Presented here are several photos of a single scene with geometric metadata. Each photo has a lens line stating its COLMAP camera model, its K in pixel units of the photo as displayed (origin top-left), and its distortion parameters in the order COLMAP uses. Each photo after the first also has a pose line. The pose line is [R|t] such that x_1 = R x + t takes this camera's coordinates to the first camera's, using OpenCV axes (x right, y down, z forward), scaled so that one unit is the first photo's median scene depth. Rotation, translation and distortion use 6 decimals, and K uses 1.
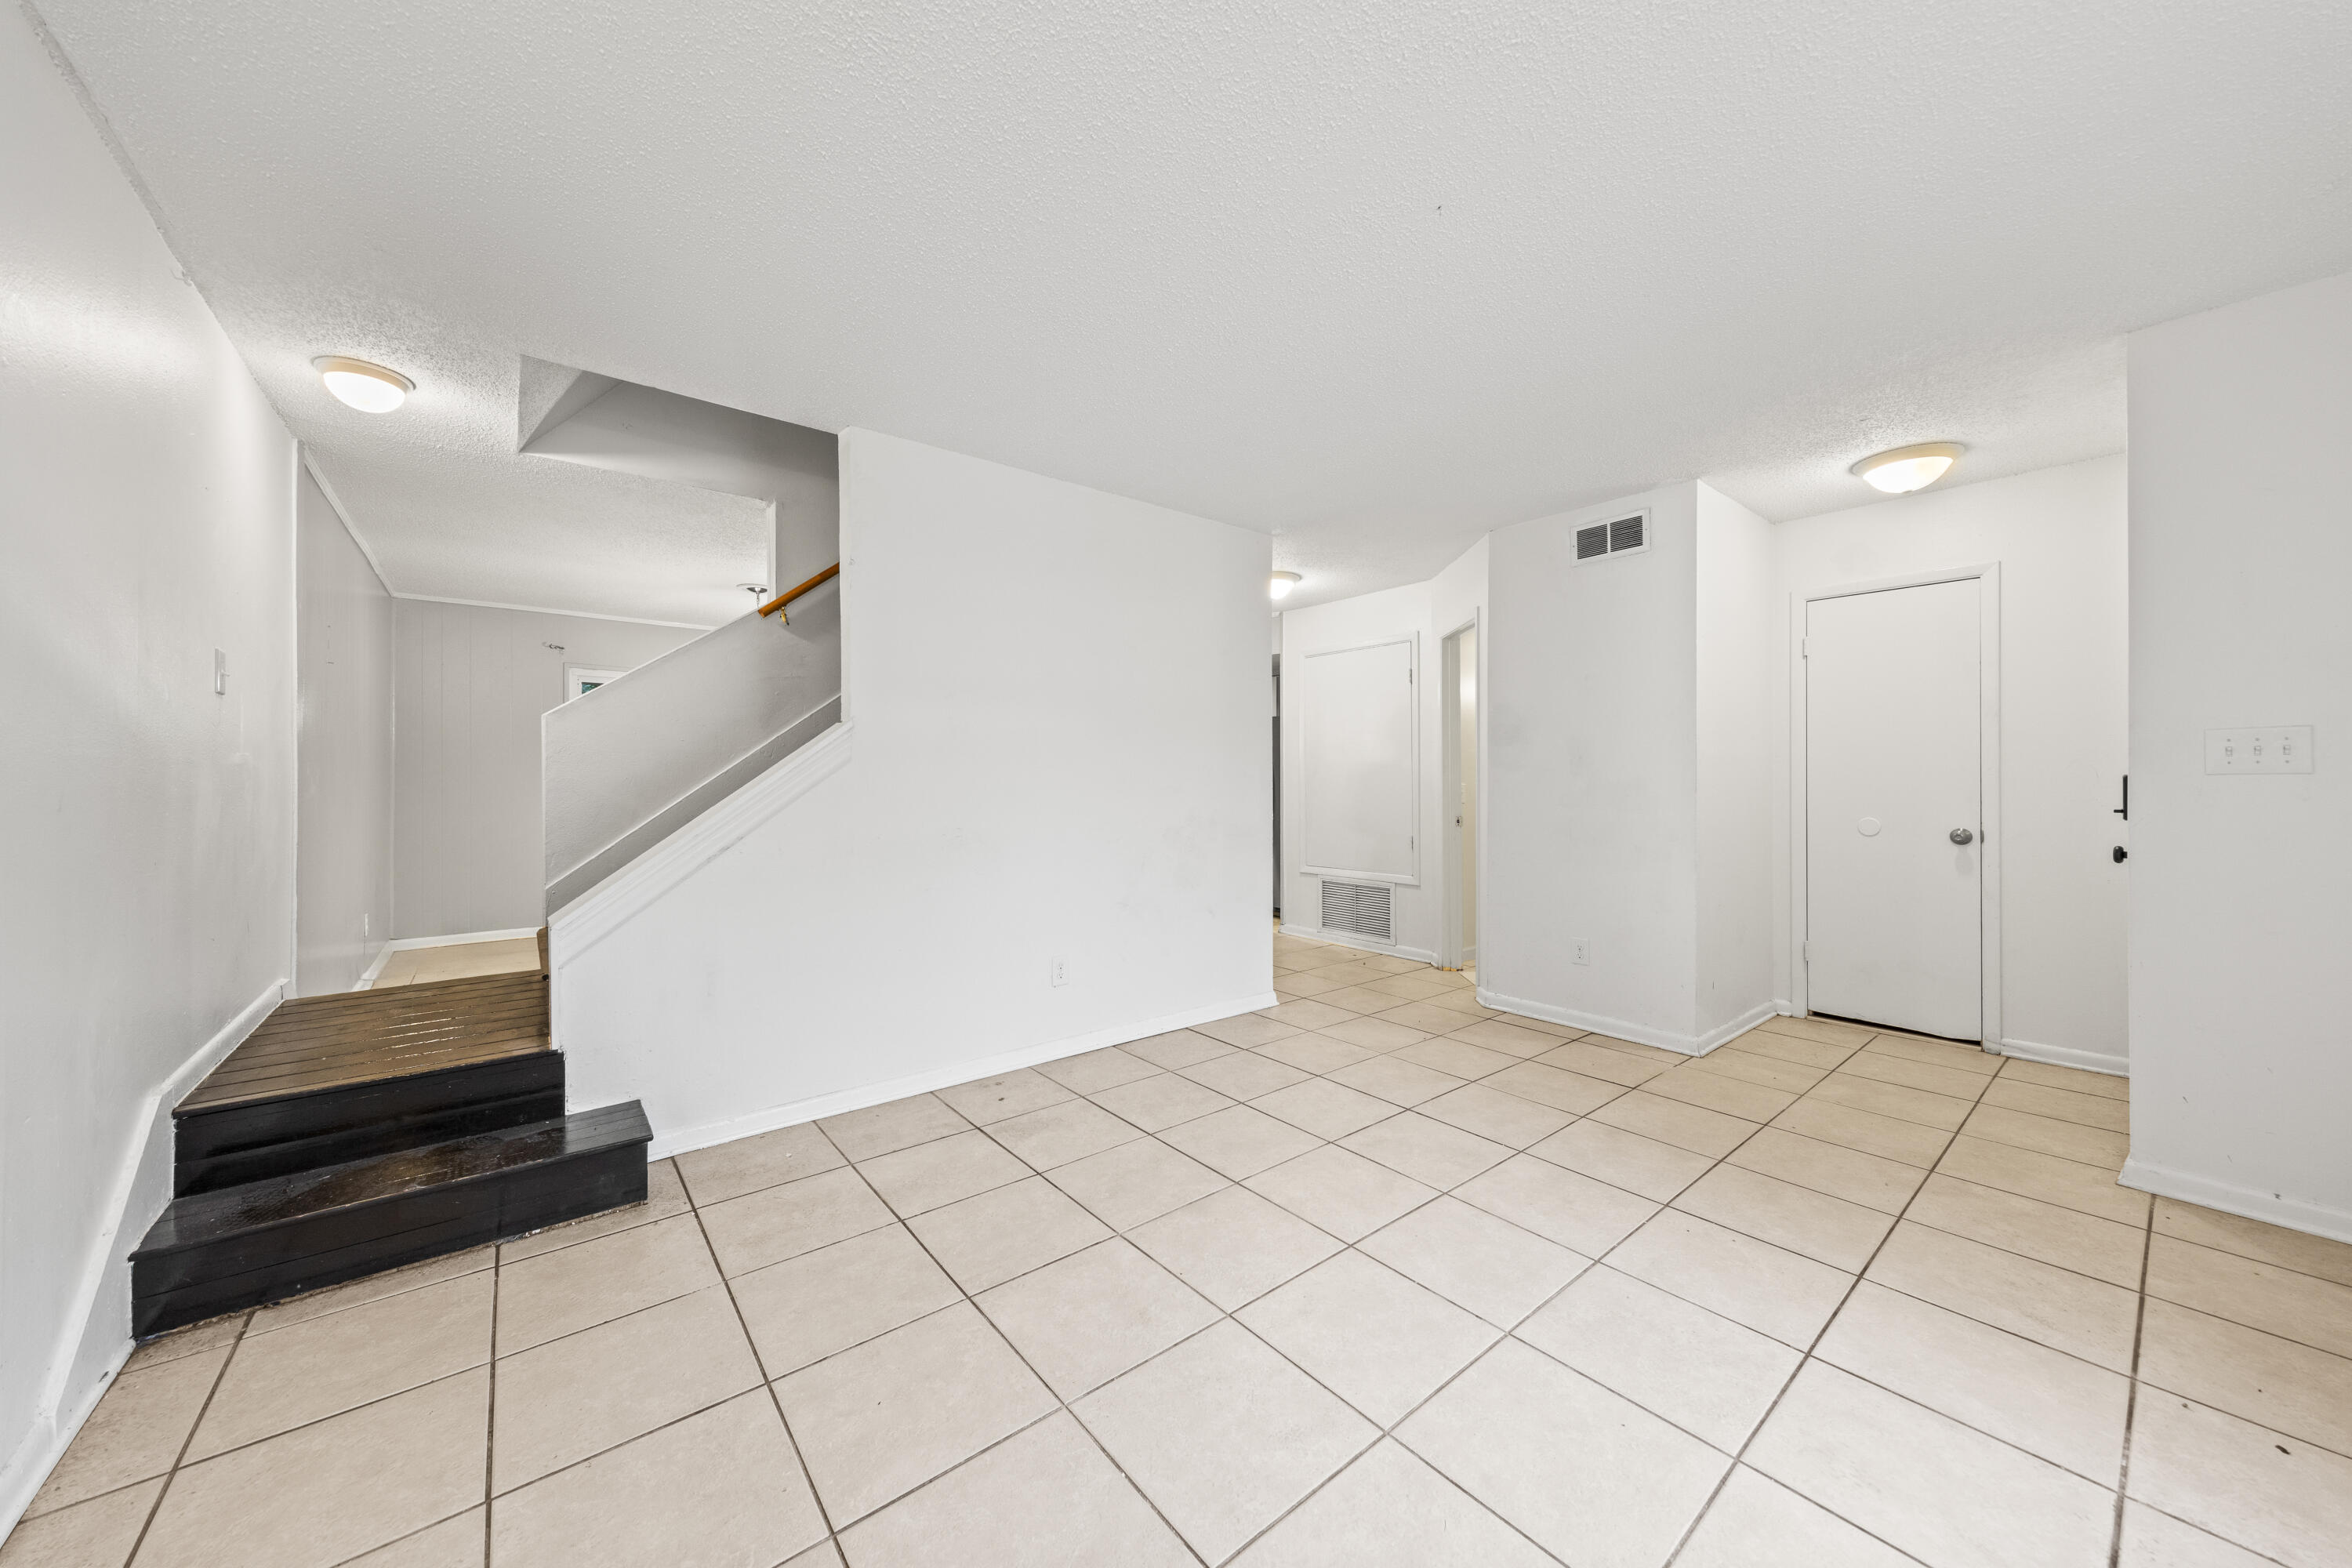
lens RADIAL K [[828.2, 0, 1179.5], [0, 828.2, 773.4], [0, 0, 1]] dist [-0.000095, 0.000048]
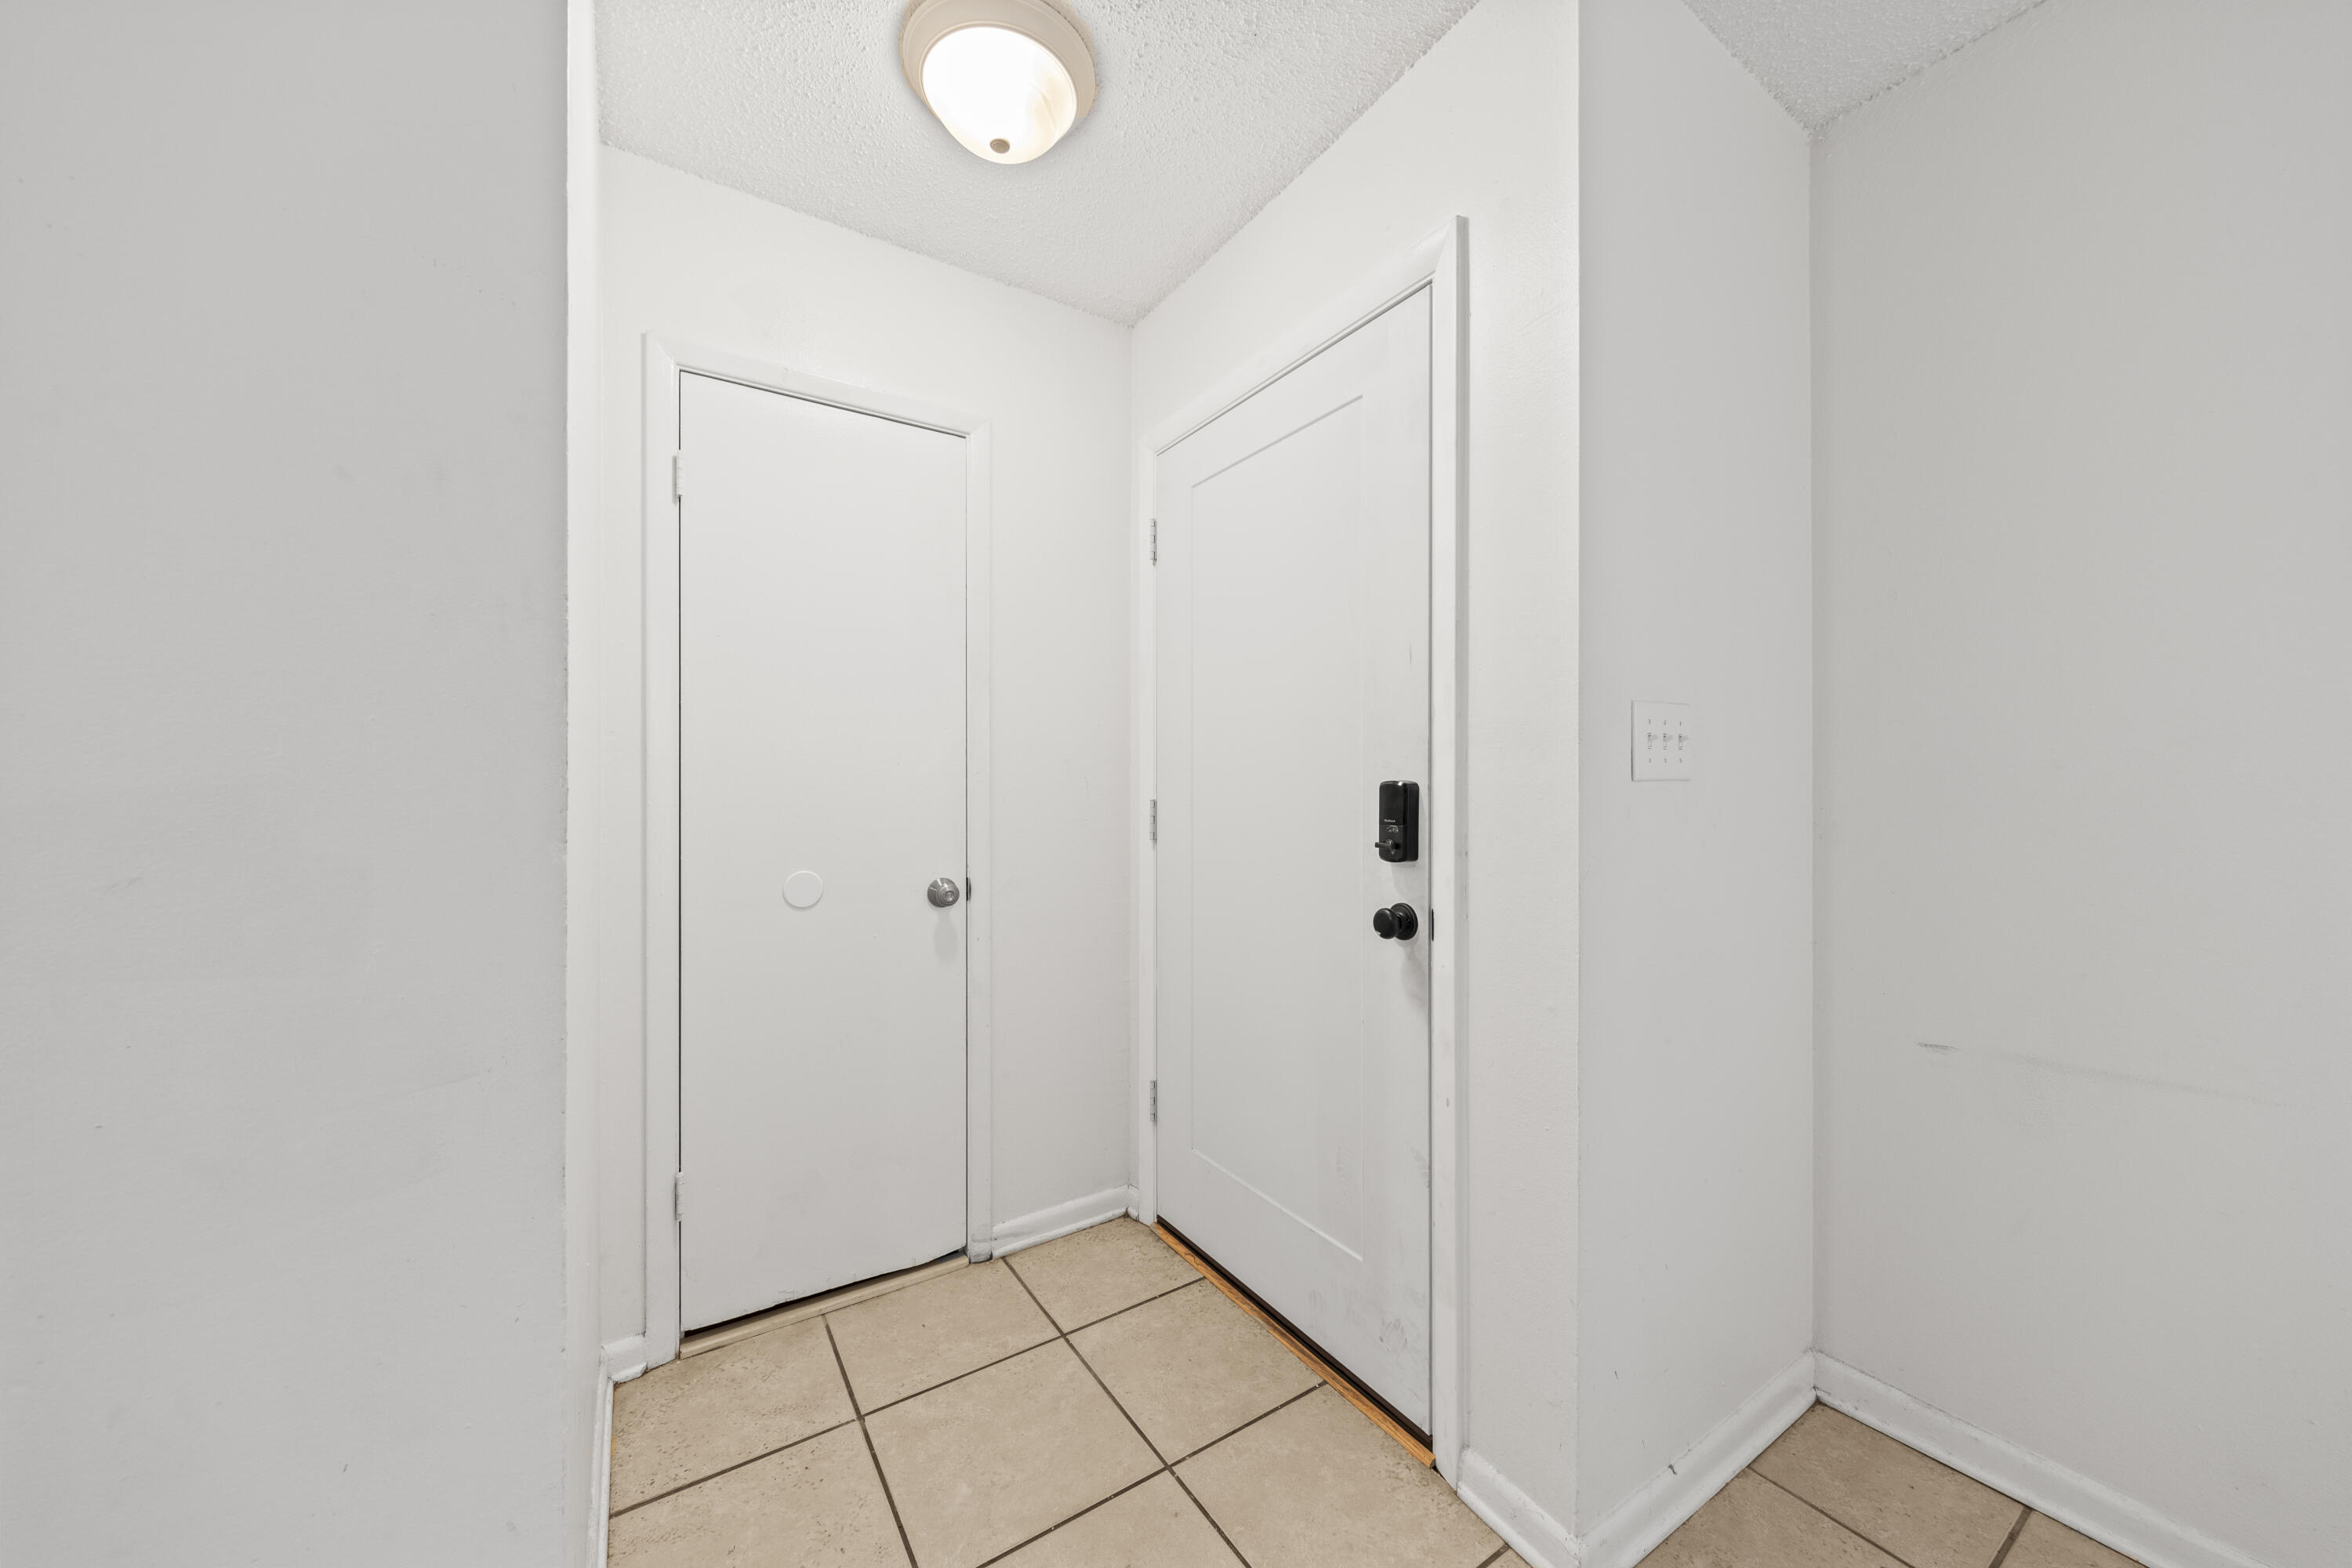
lens RADIAL K [[828.2, 0, 1170.2], [0, 828.2, 796.0], [0, 0, 1]] dist [-0.000095, 0.000048]
pose [[0.112720, -0.006594, 0.993605, 0.408456], [-0.008888, 0.999931, 0.007644, 0.005887], [-0.993587, -0.009693, 0.112653, 0.785920]]
